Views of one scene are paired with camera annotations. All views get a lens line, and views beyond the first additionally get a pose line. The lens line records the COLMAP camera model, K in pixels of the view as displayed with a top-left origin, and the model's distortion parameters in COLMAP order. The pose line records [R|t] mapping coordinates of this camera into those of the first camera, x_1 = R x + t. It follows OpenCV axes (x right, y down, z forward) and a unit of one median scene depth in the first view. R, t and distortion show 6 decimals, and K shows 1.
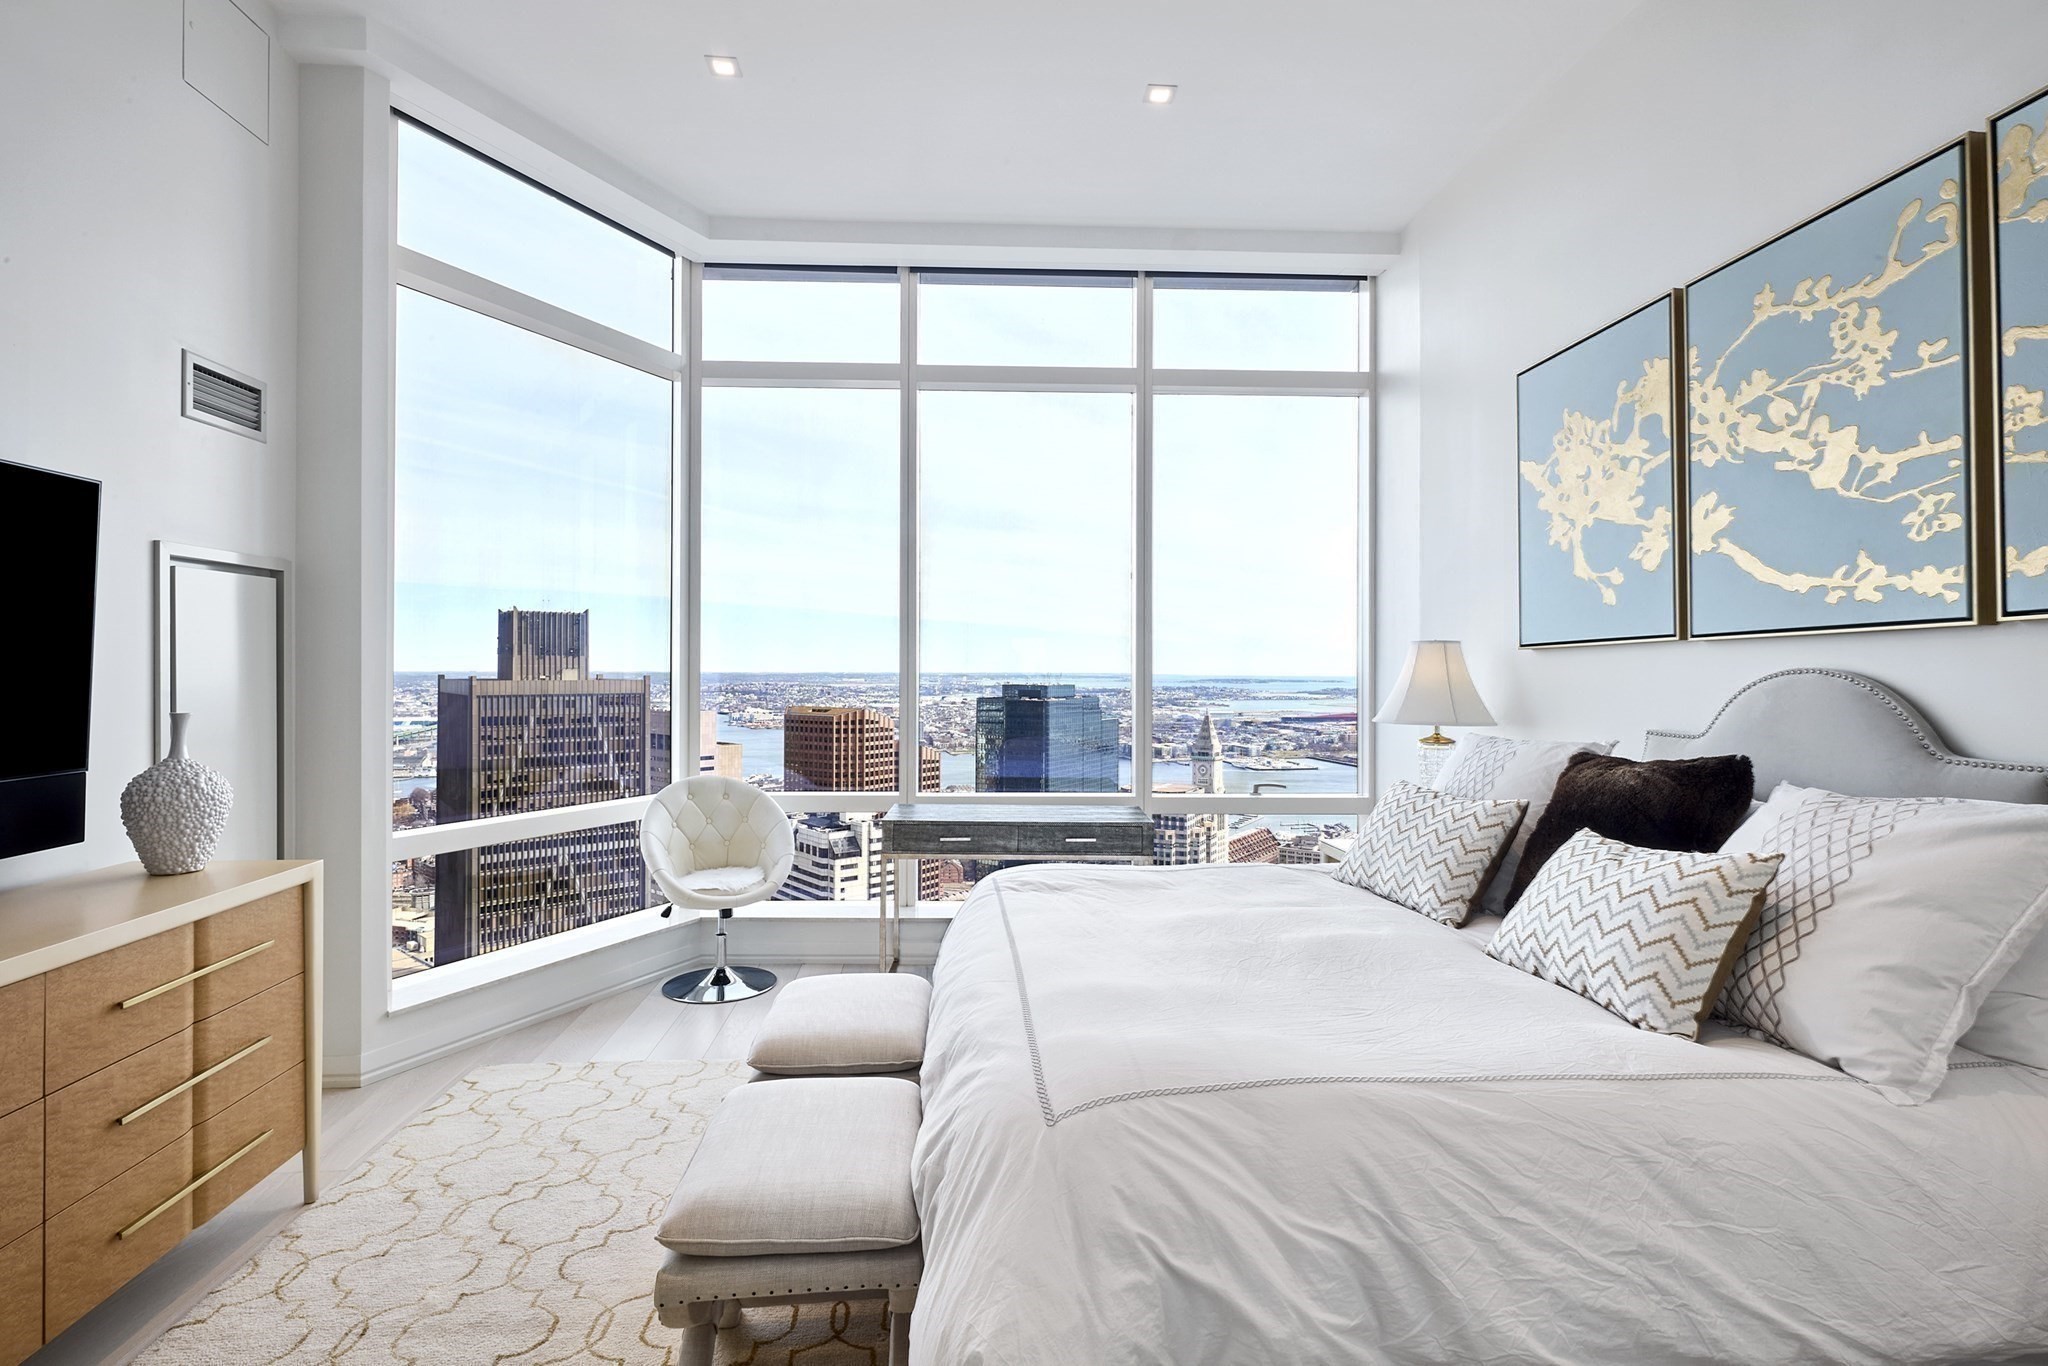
lens RADIAL K [[920.7, 0, 1024.8], [0, 920.7, 671.8], [0, 0, 1]] dist [-0.002119, -0.000118]
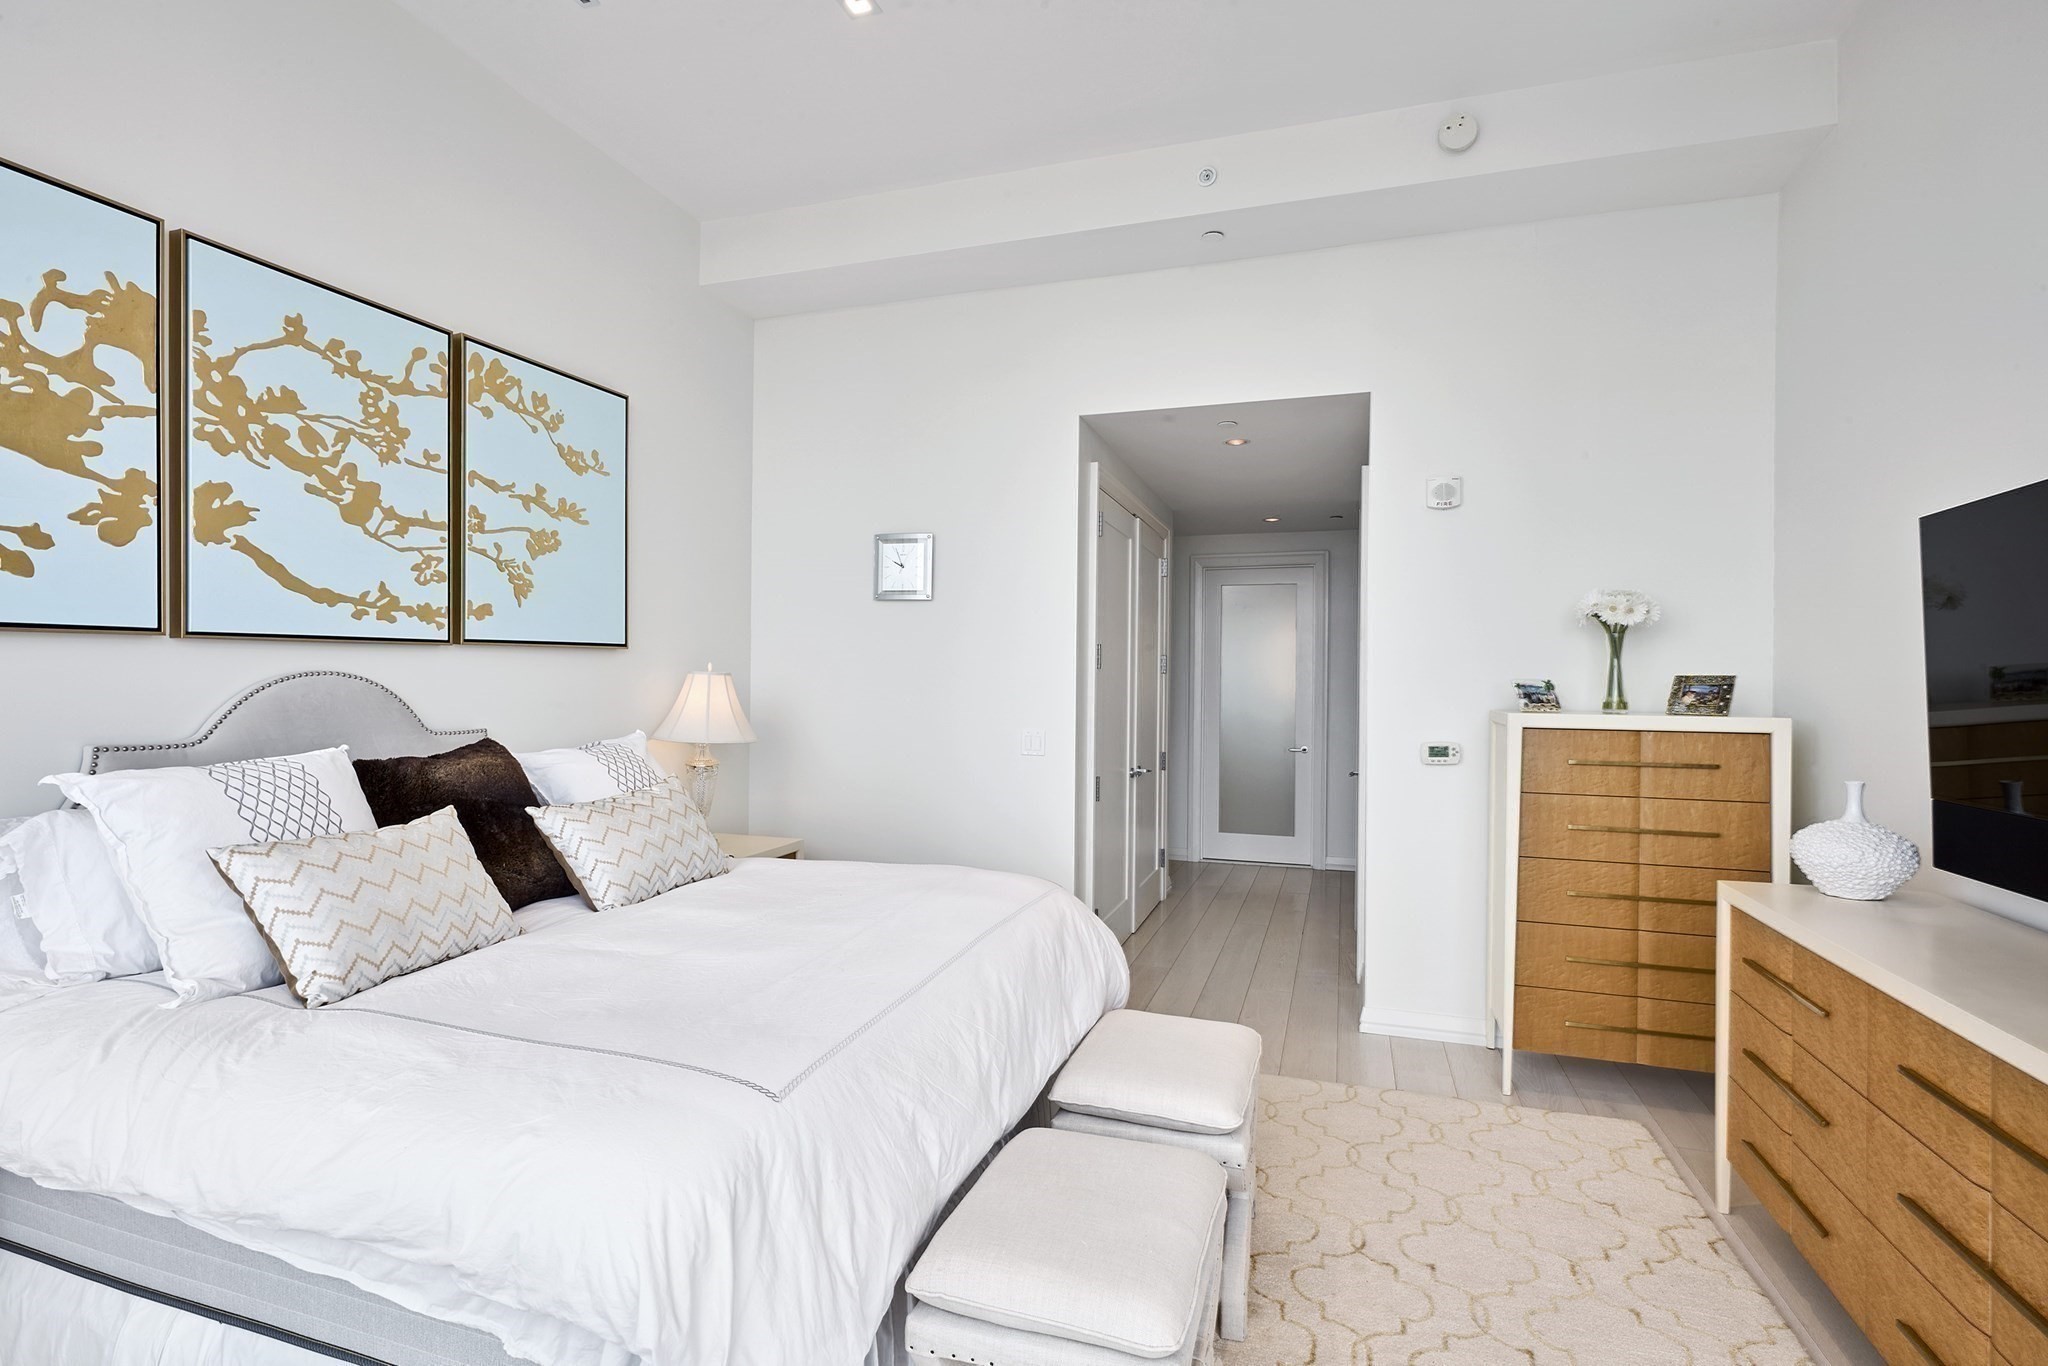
lens RADIAL K [[962.3, 0, 1024.0], [0, 962.3, 683.0], [0, 0, 1]] dist [-0.001376, -0.000643]
pose [[-0.917477, -0.012093, 0.397604, -0.316350], [-0.007259, 0.999880, 0.013661, -0.007338], [-0.397722, 0.009647, -0.917455, 1.247772]]
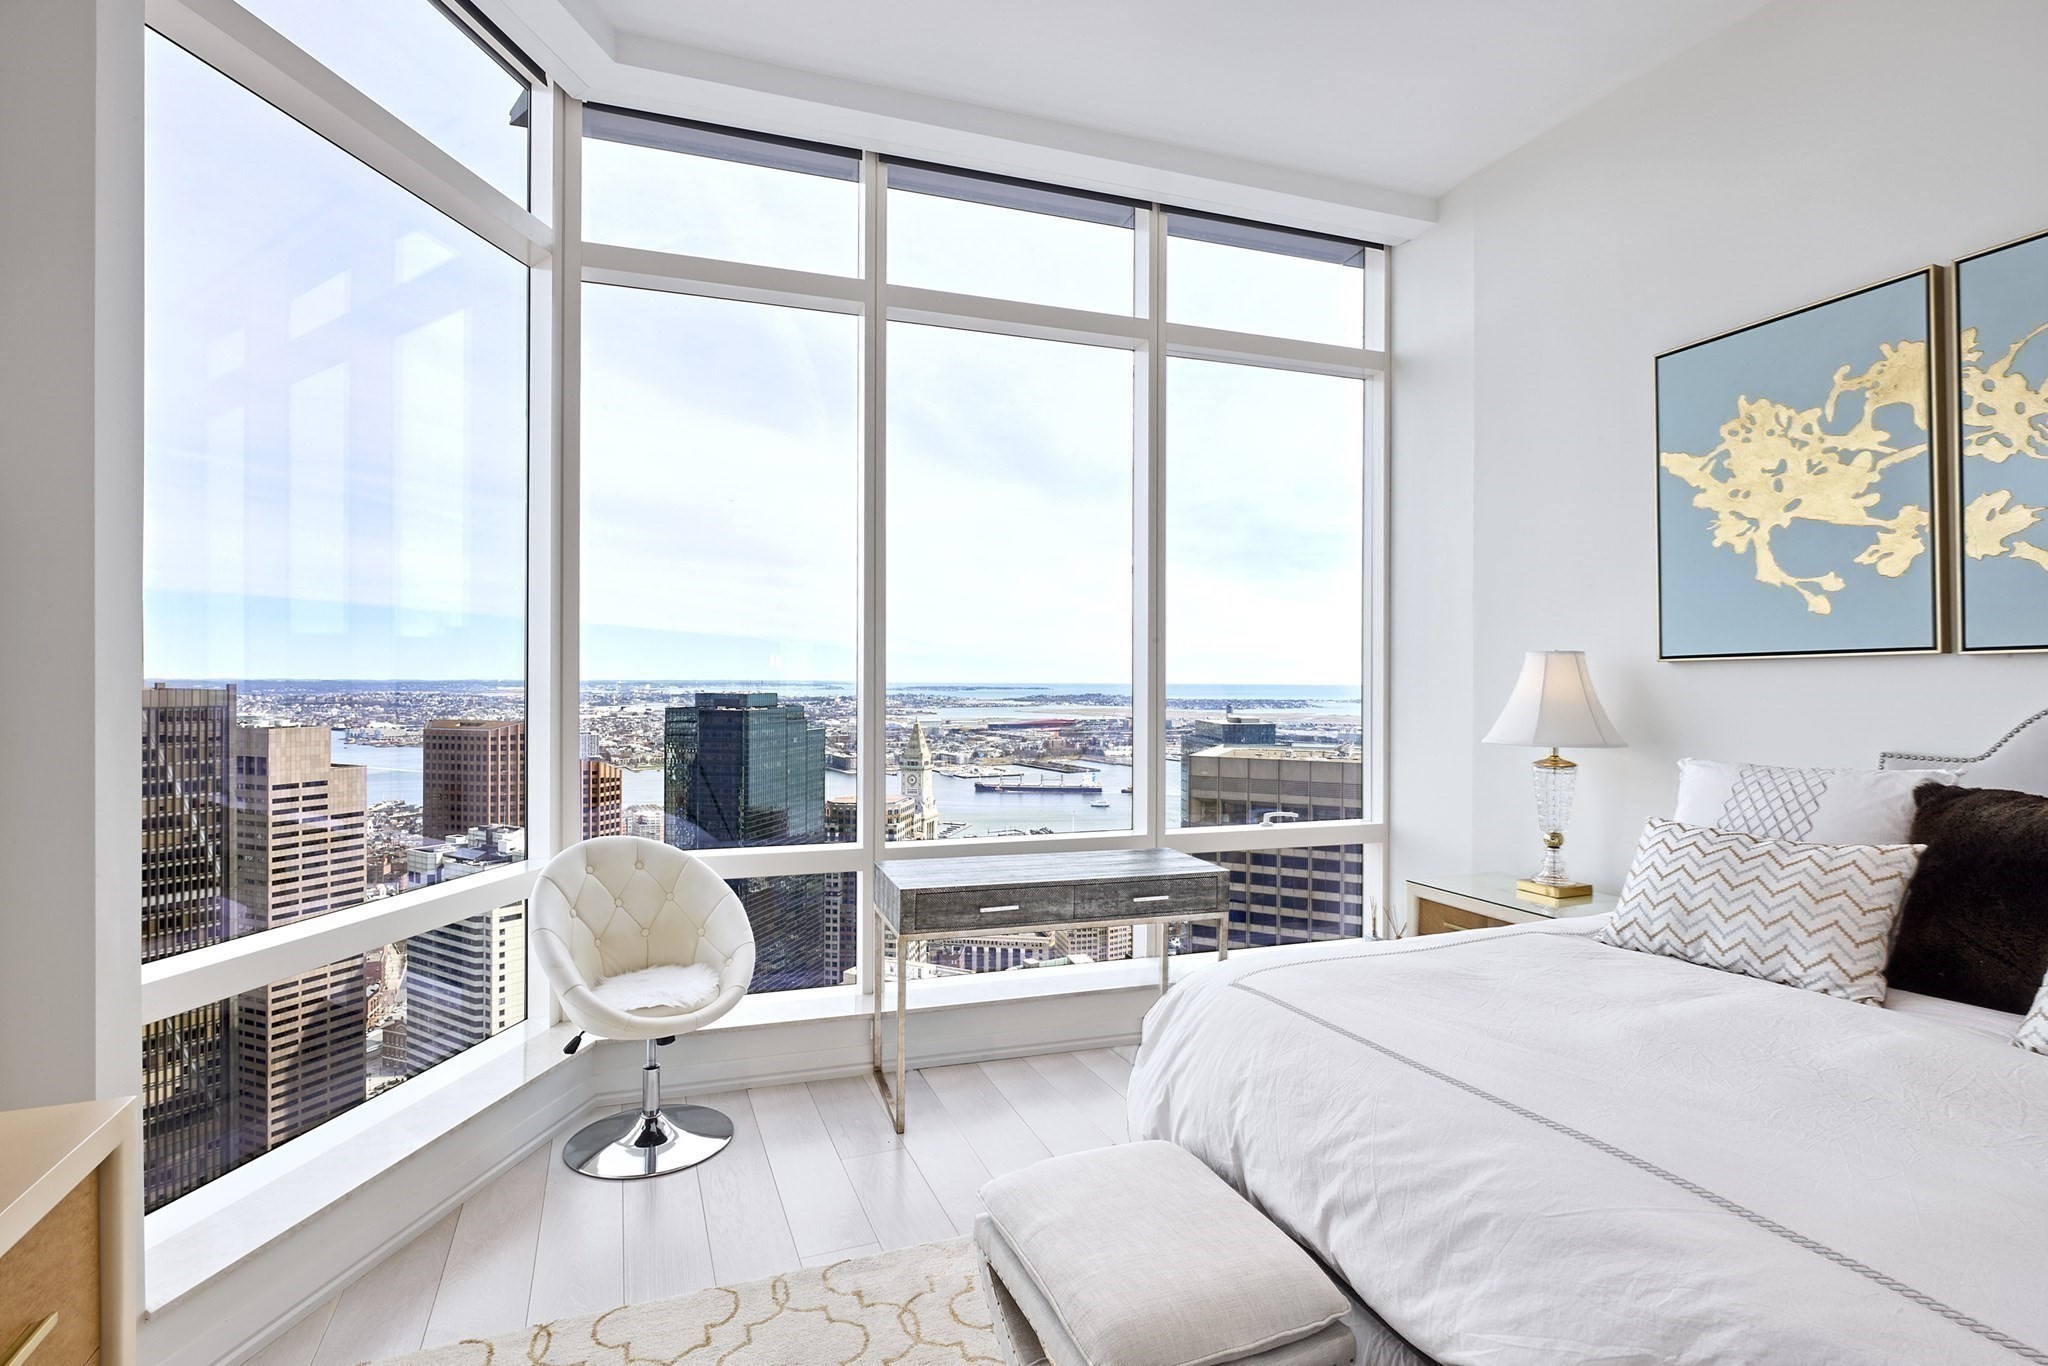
lens RADIAL K [[962.3, 0, 1024.0], [0, 962.3, 683.0], [0, 0, 1]] dist [-0.001376, -0.000643]
pose [[0.956611, -0.002046, 0.291362, -0.355092], [0.000882, 0.999991, 0.004126, -0.008281], [-0.291368, -0.003690, 0.956604, 0.296890]]
